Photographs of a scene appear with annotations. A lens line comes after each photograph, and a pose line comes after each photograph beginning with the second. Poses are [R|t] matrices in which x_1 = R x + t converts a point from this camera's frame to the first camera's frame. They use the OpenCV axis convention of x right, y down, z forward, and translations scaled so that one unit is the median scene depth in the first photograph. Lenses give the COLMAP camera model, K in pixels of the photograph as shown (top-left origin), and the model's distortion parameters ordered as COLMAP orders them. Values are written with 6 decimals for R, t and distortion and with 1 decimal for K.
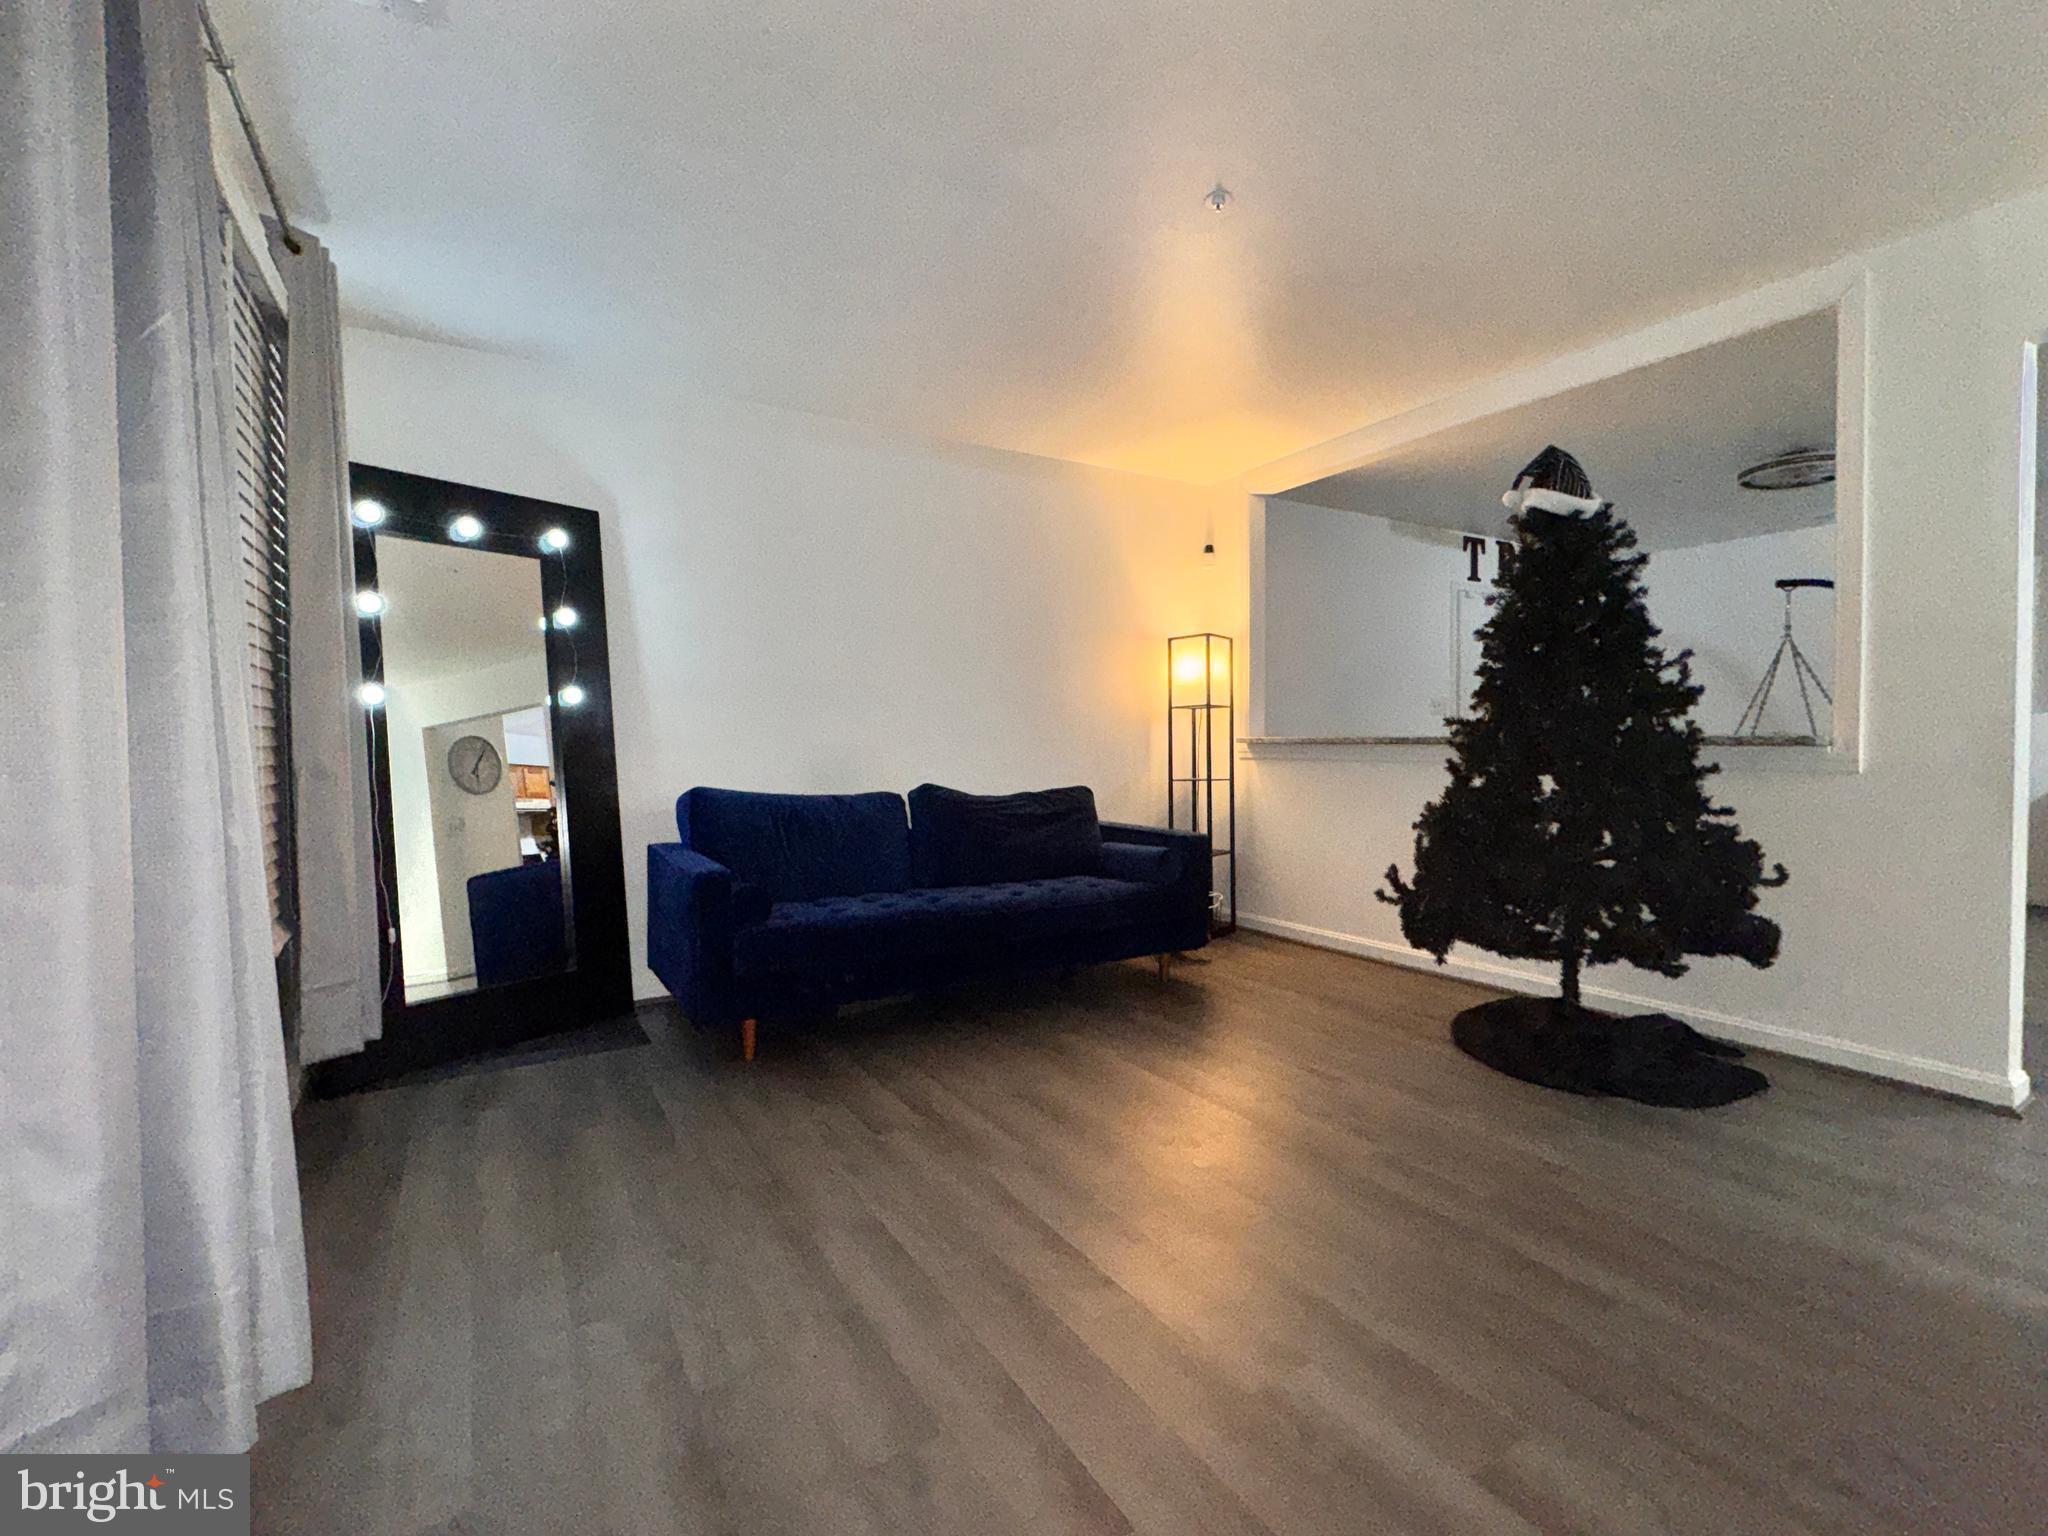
lens RADIAL K [[911.6, 0, 1023.7], [0, 911.6, 771.1], [0, 0, 1]] dist [0.000562, -0.001060]
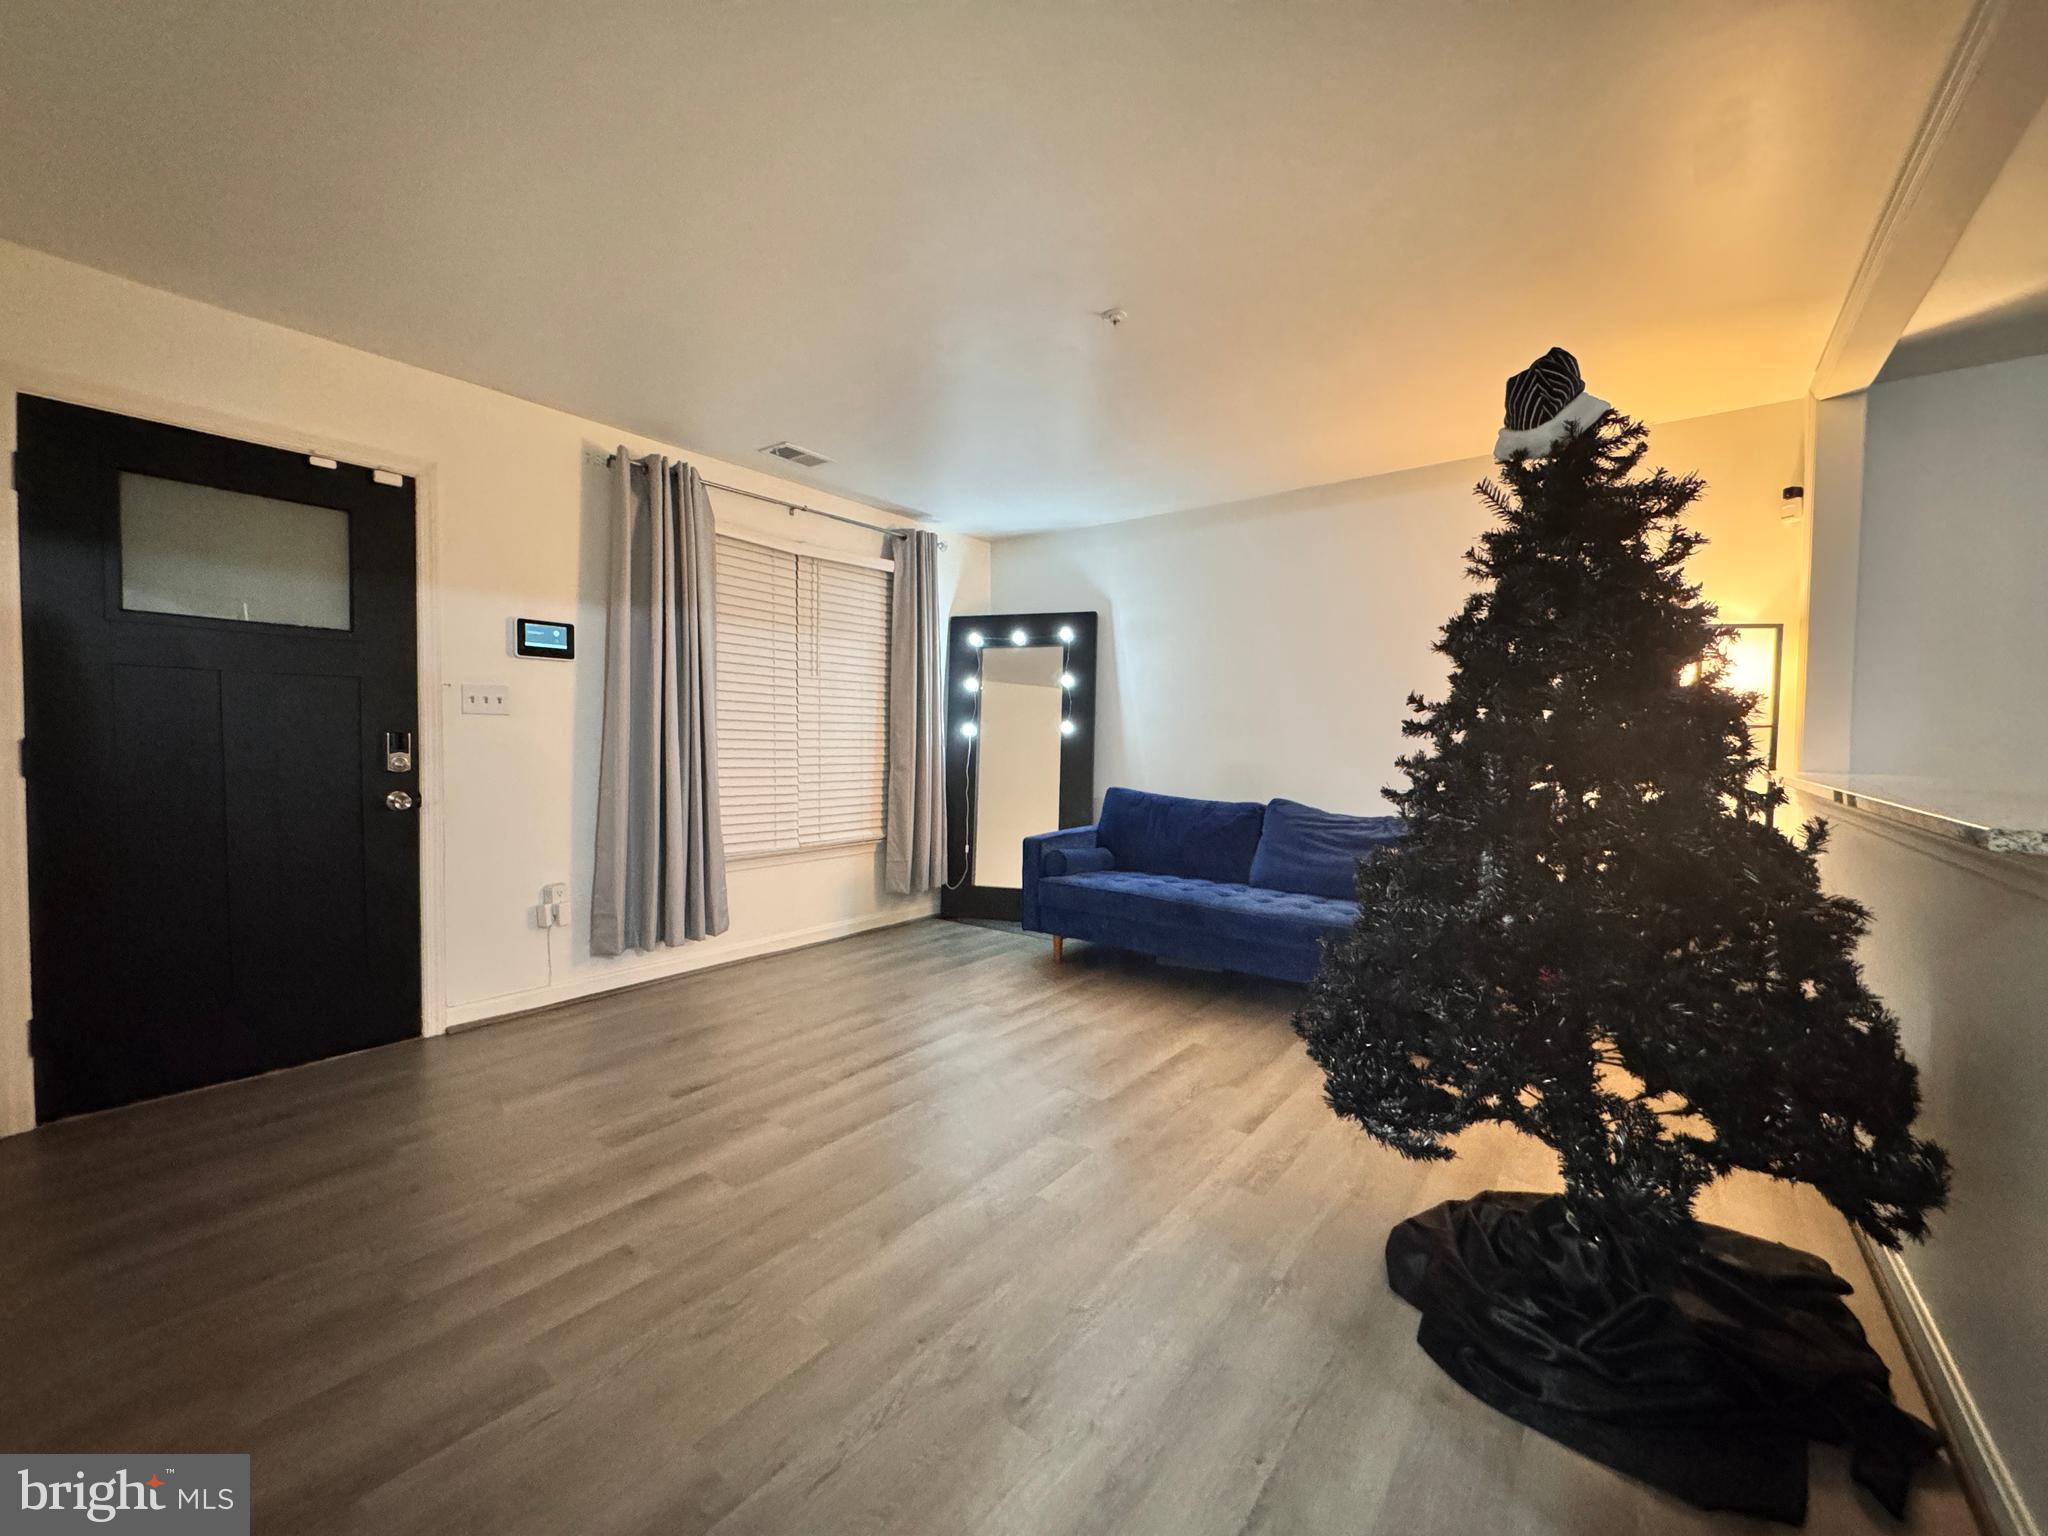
lens RADIAL K [[818.4, 0, 1037.1], [0, 818.4, 767.7], [0, 0, 1]] dist [-0.000533, 0.000125]
pose [[0.375059, 0.047248, -0.925796, 0.961801], [-0.038942, 0.998622, 0.035189, -0.063261], [0.926183, 0.022854, 0.376382, 0.418312]]
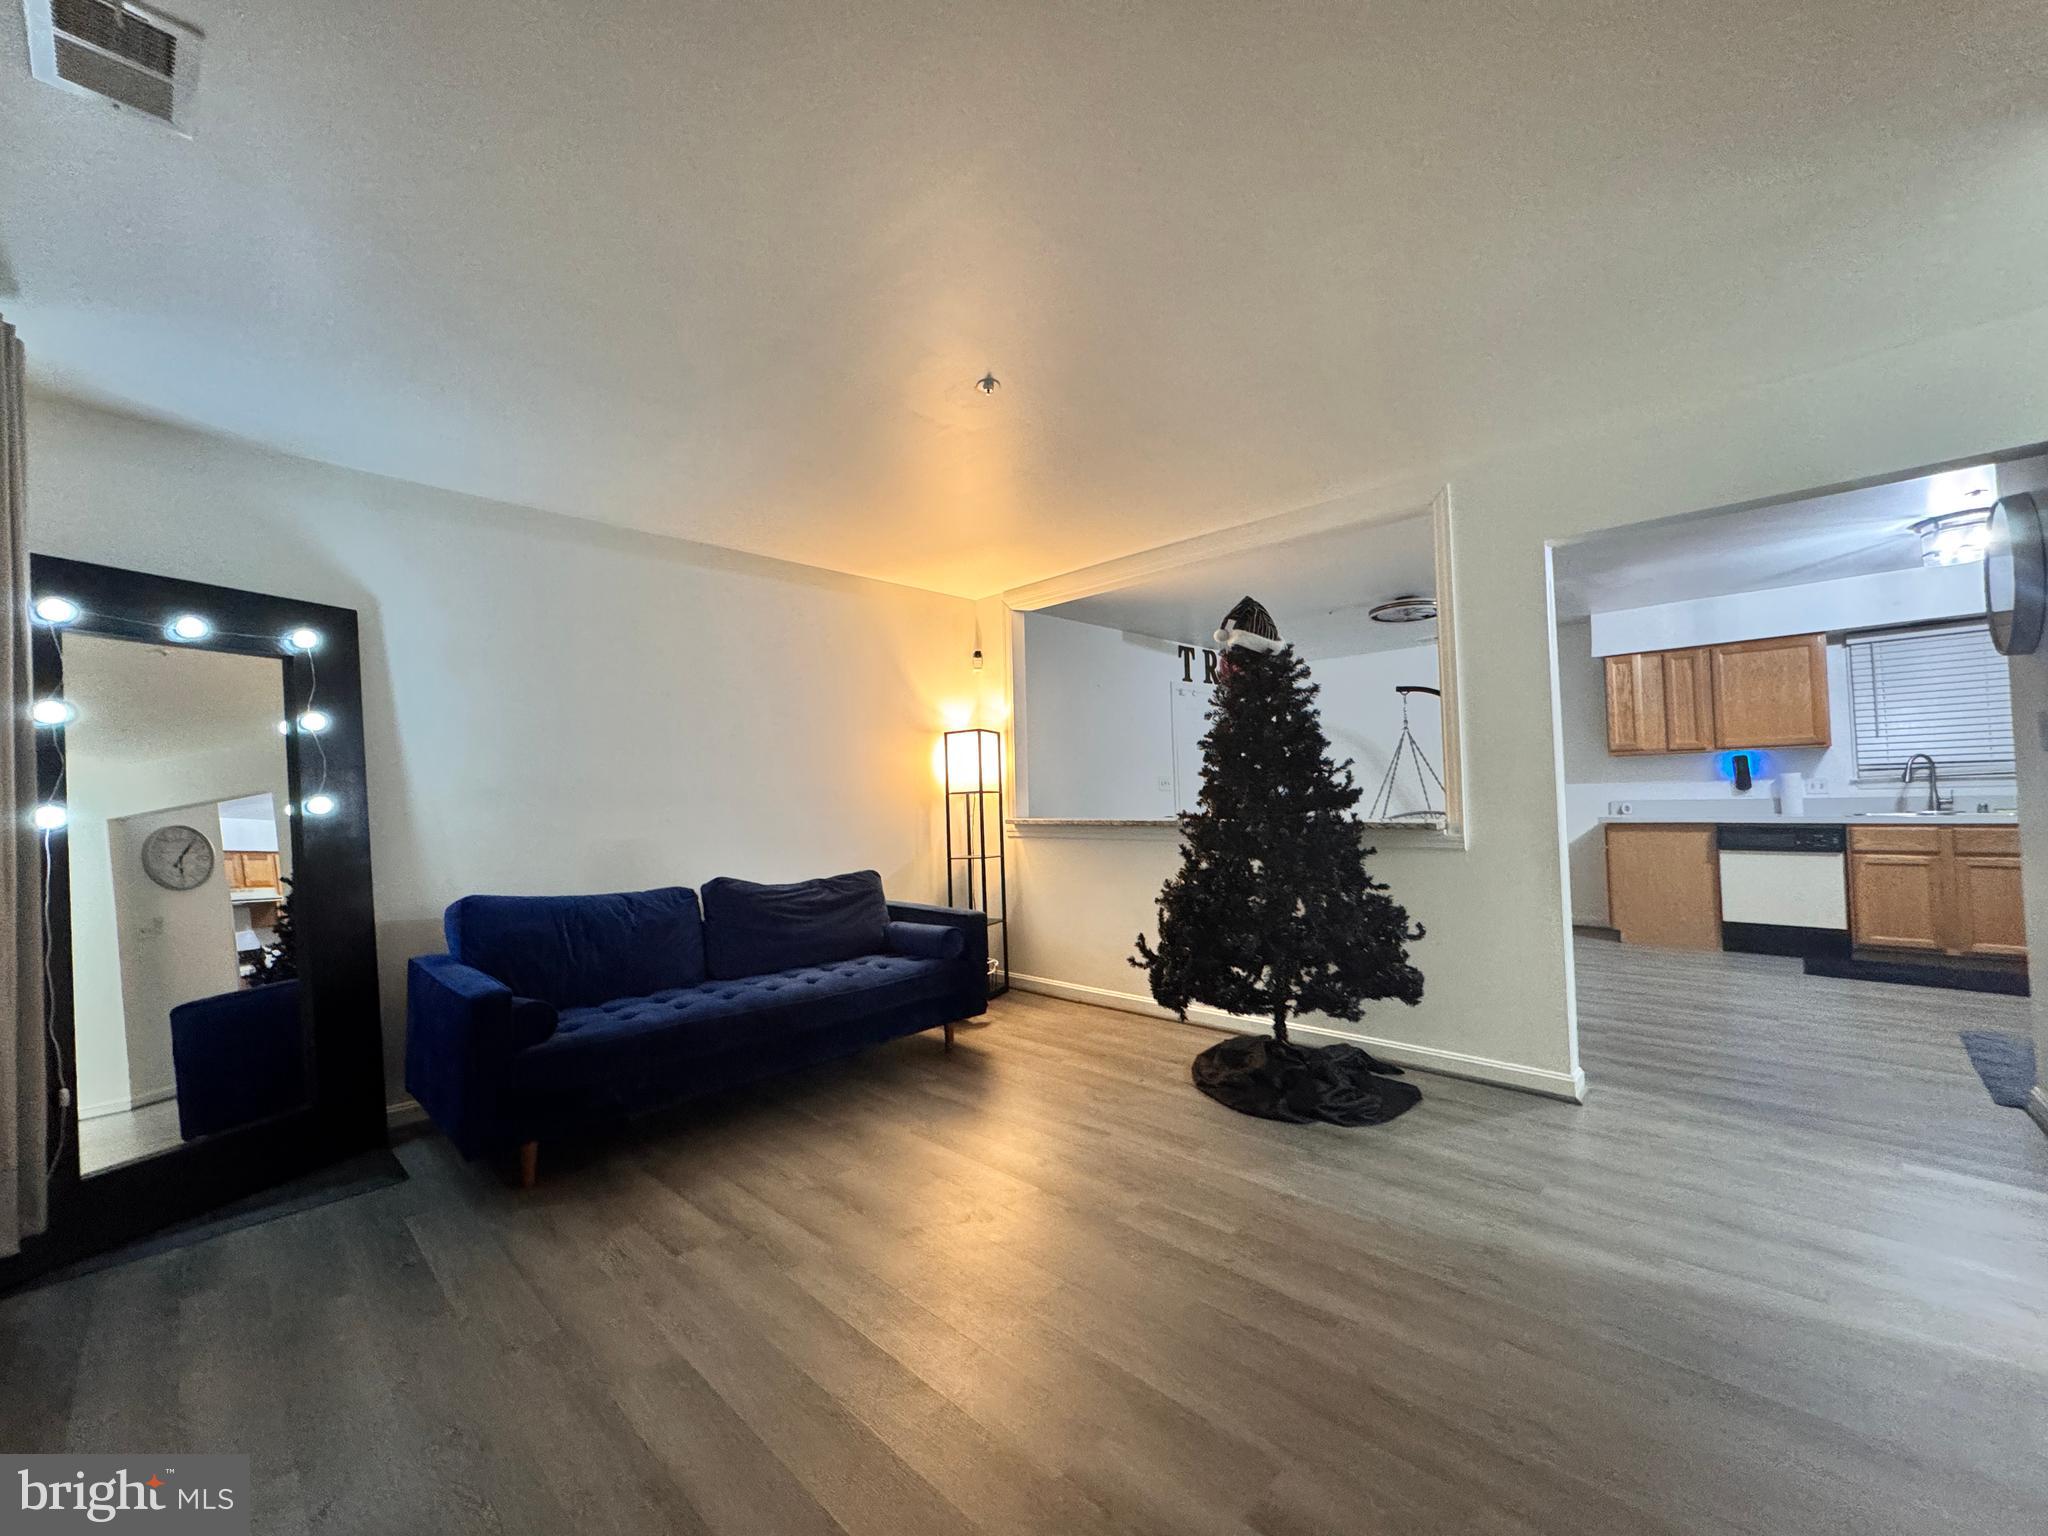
lens RADIAL K [[818.4, 0, 1022.7], [0, 818.4, 767.7], [0, 0, 1]] dist [-0.000533, 0.000125]
pose [[0.965579, -0.008140, 0.259982, -0.018531], [0.026096, 0.997499, -0.065688, -0.051243], [-0.258797, 0.070211, 0.963376, 0.003075]]
